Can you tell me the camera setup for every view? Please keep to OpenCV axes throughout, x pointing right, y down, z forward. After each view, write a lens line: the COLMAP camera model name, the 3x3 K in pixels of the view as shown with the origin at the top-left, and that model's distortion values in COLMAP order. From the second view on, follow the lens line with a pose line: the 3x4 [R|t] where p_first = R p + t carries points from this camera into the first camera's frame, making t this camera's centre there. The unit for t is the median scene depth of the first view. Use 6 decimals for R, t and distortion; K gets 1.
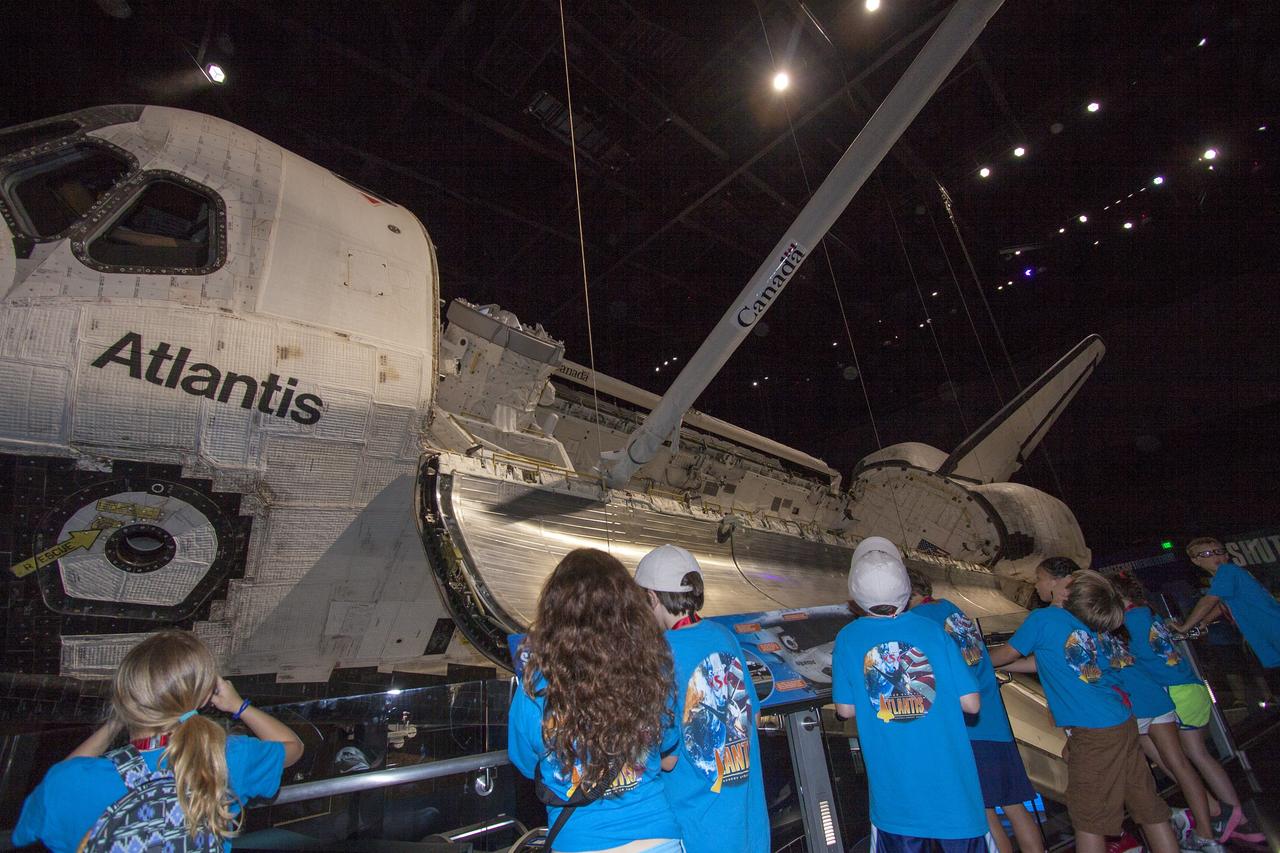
lens RADIAL K [[588.4, 0, 642.7], [0, 588.4, 443.4], [0, 0, 1]] dist [-0.014864, 0.001960]
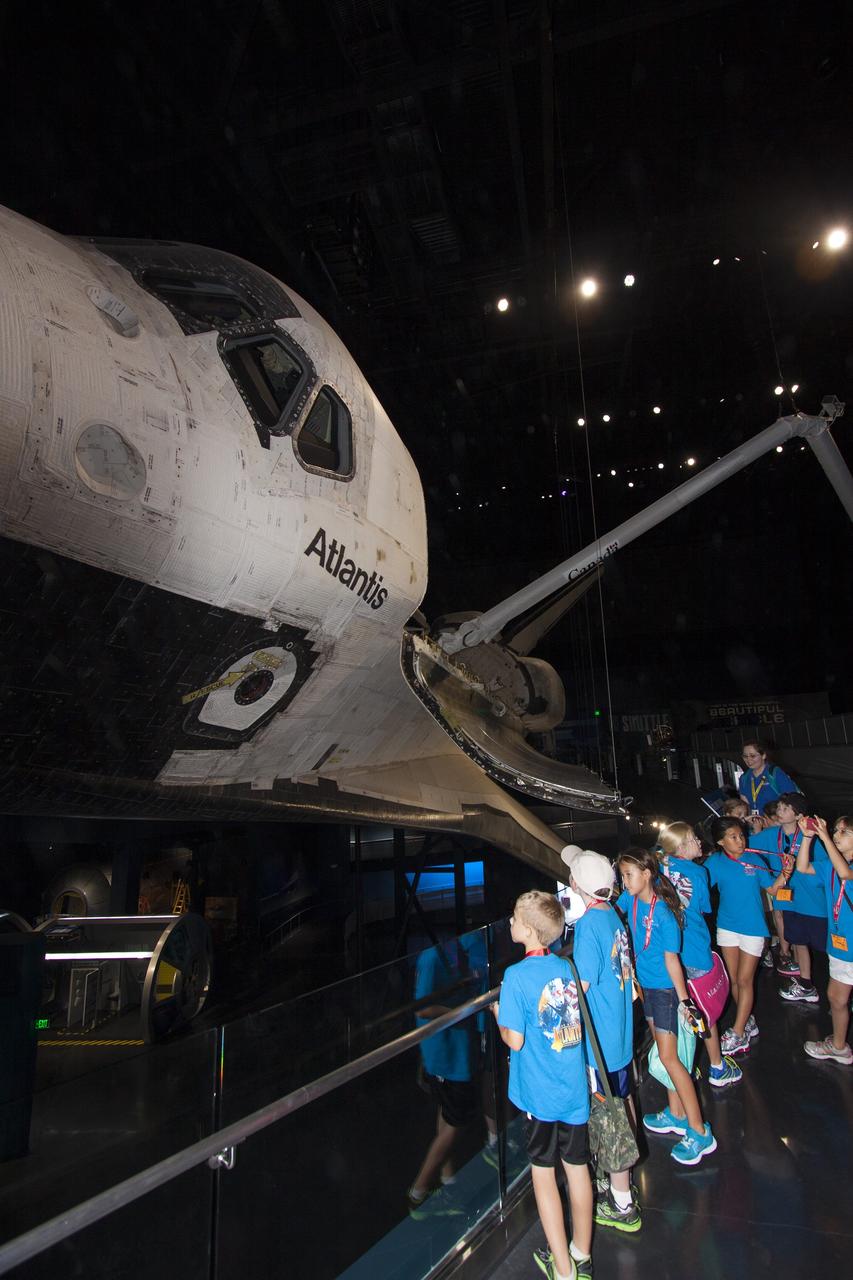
lens RADIAL K [[589.4, 0, 446.9], [0, 589.4, 631.7], [0, 0, 1]] dist [-0.017535, 0.000539]
pose [[0.835084, 0.187412, 0.517215, -1.114903], [-0.256439, 0.964400, 0.064592, -0.111485], [-0.486697, -0.186574, 0.853414, -0.227120]]
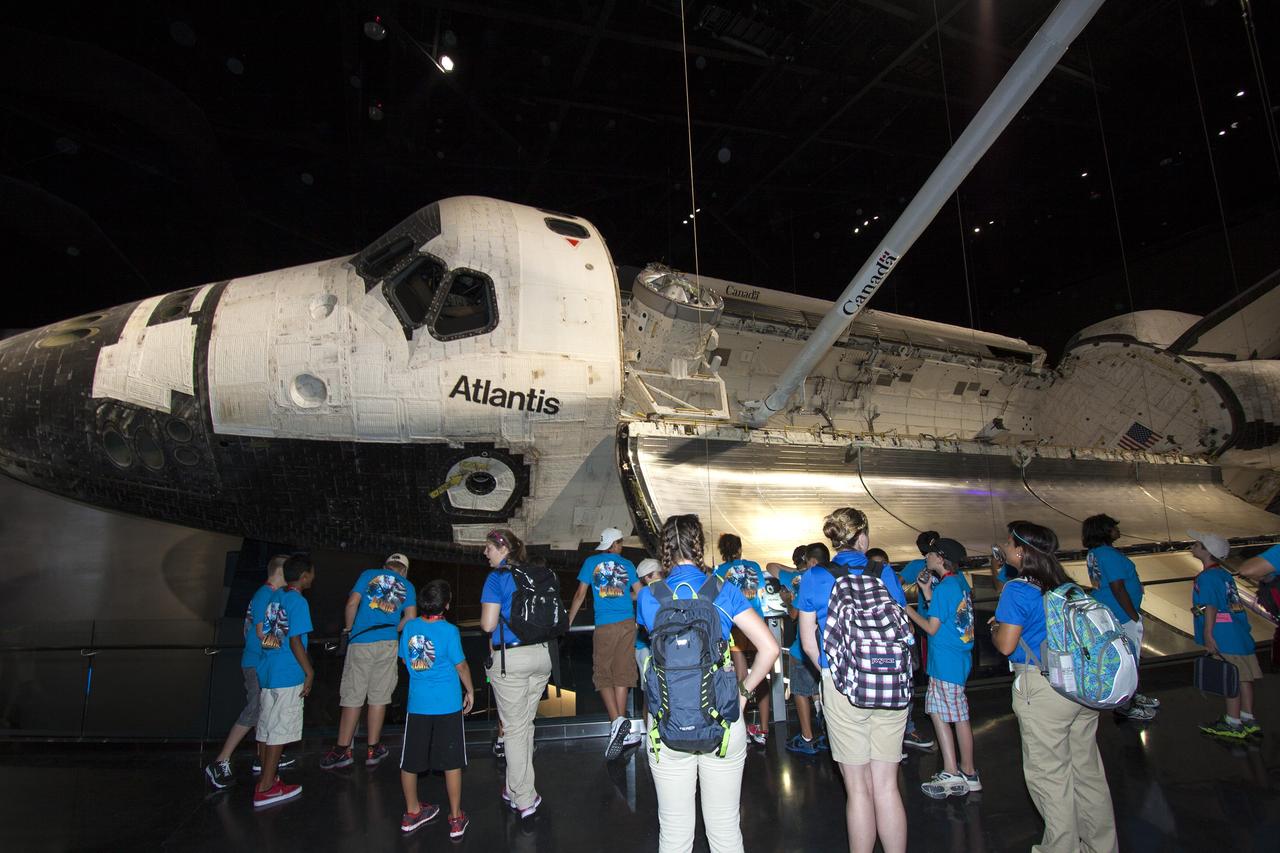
lens RADIAL K [[588.4, 0, 642.7], [0, 588.4, 443.4], [0, 0, 1]] dist [-0.014864, 0.001960]
pose [[0.937024, 0.025410, -0.348339, 0.263830], [0.066892, 0.965831, 0.250390, -0.359340], [0.342799, -0.257923, 0.903308, -0.464677]]
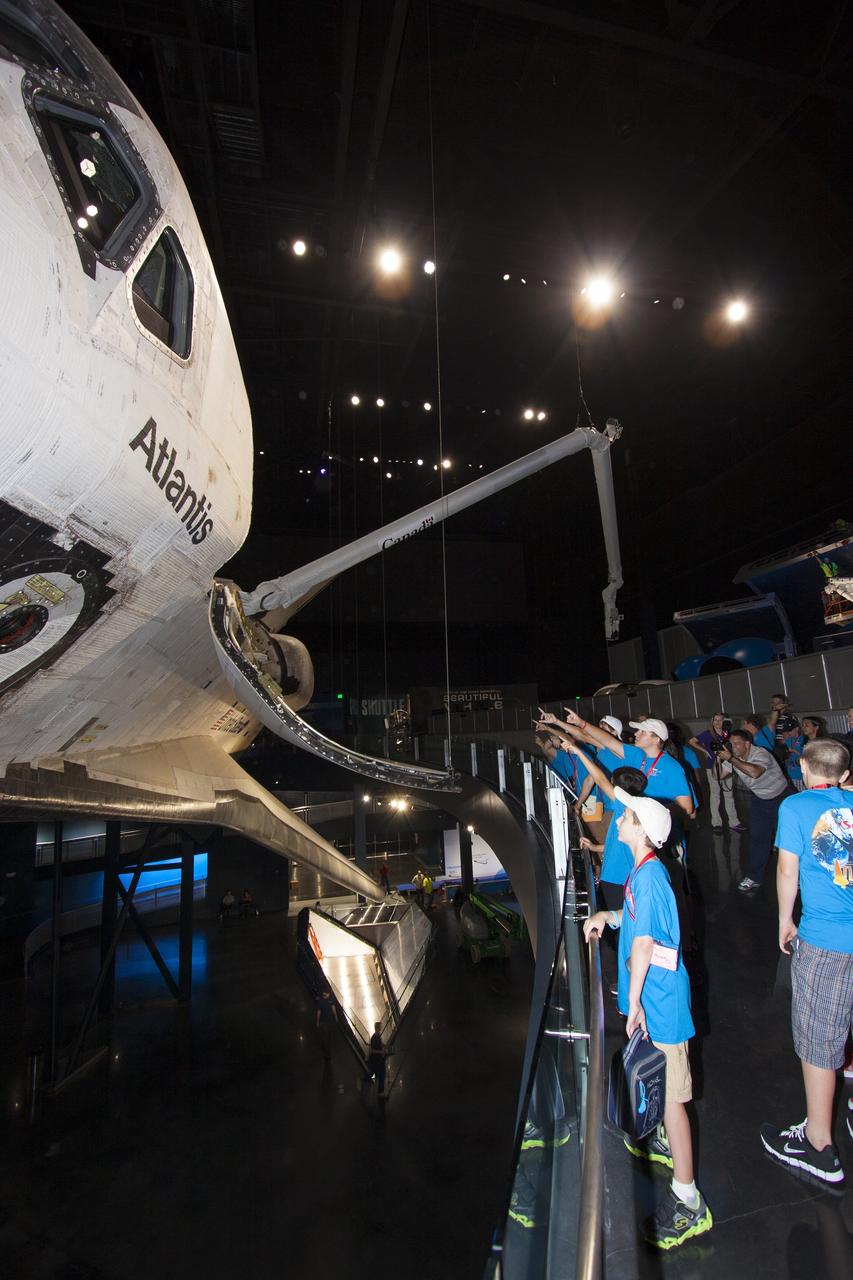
lens RADIAL K [[588.4, 0, 445.3], [0, 588.4, 632.9], [0, 0, 1]] dist [-0.014864, 0.001960]
pose [[0.509071, 0.225564, 0.830643, -1.172603], [-0.341011, 0.938934, -0.045978, 0.011291], [-0.790290, -0.259853, 0.554904, 0.030641]]
